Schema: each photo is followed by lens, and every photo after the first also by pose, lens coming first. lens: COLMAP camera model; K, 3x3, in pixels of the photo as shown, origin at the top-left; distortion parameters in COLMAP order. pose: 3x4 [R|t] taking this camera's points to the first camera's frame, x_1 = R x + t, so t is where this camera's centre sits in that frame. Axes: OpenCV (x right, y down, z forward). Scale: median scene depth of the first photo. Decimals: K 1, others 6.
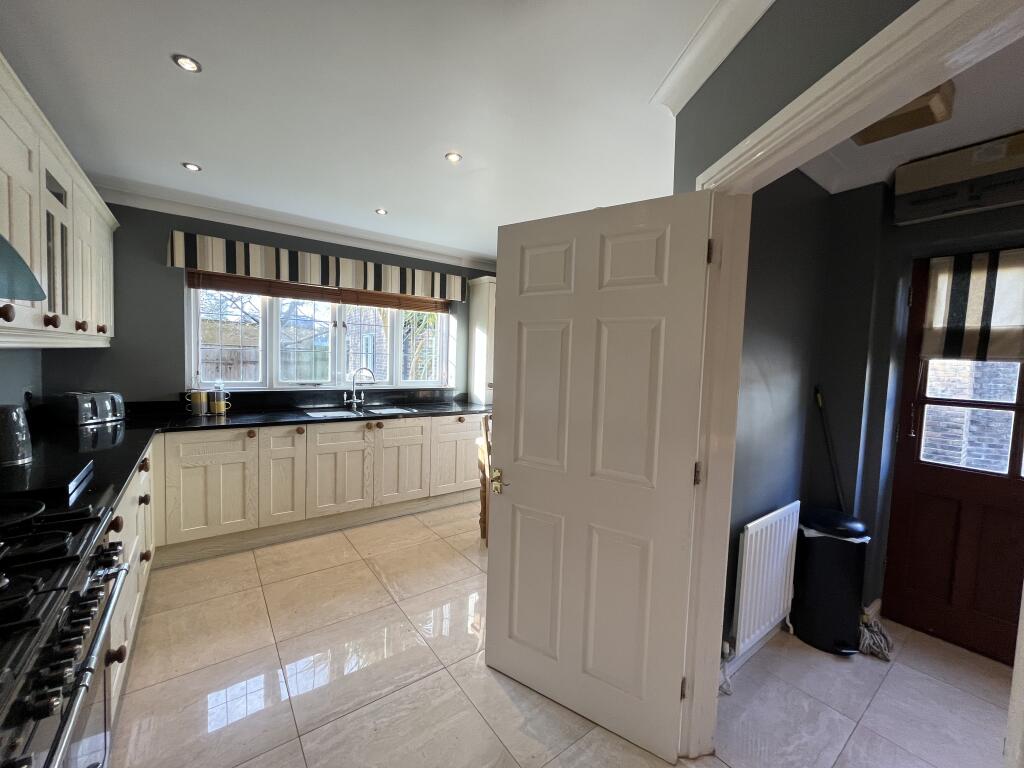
lens RADIAL K [[413.2, 0, 509.6], [0, 413.2, 382.9], [0, 0, 1]] dist [-0.004252, -0.000351]
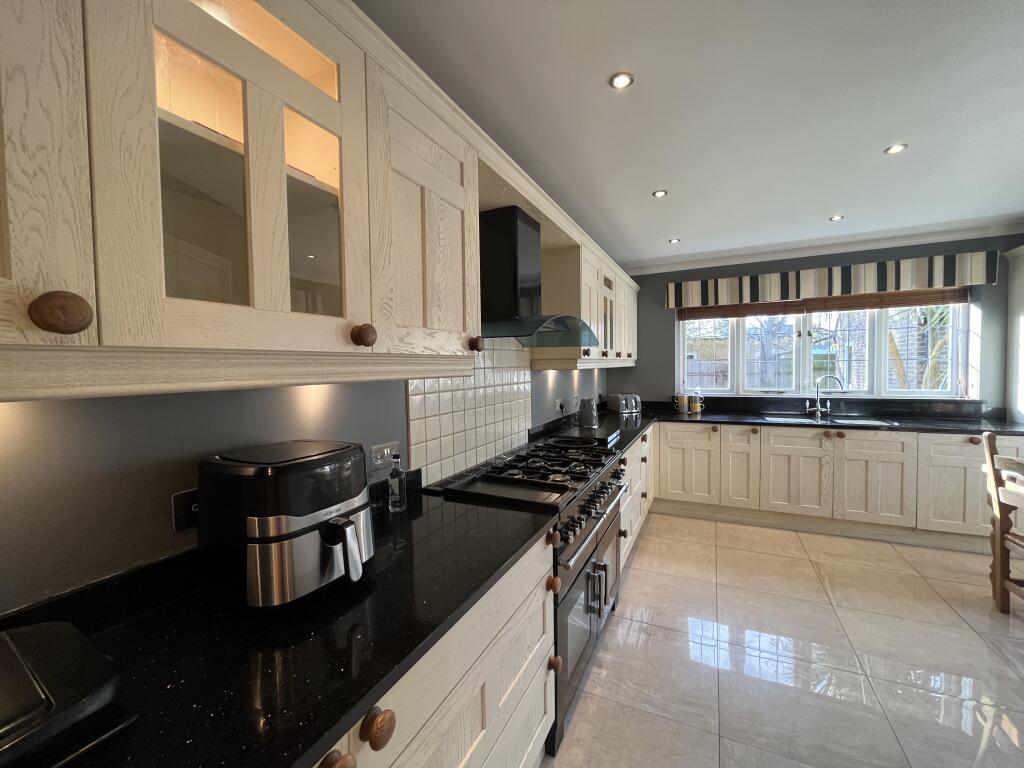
lens RADIAL K [[413.2, 0, 513.5], [0, 413.2, 380.2], [0, 0, 1]] dist [-0.004252, -0.000351]
pose [[0.463077, -0.012489, -0.886230, 0.191657], [-0.017892, 0.999565, -0.023435, 0.011604], [0.886138, 0.026709, 0.462652, -0.128803]]
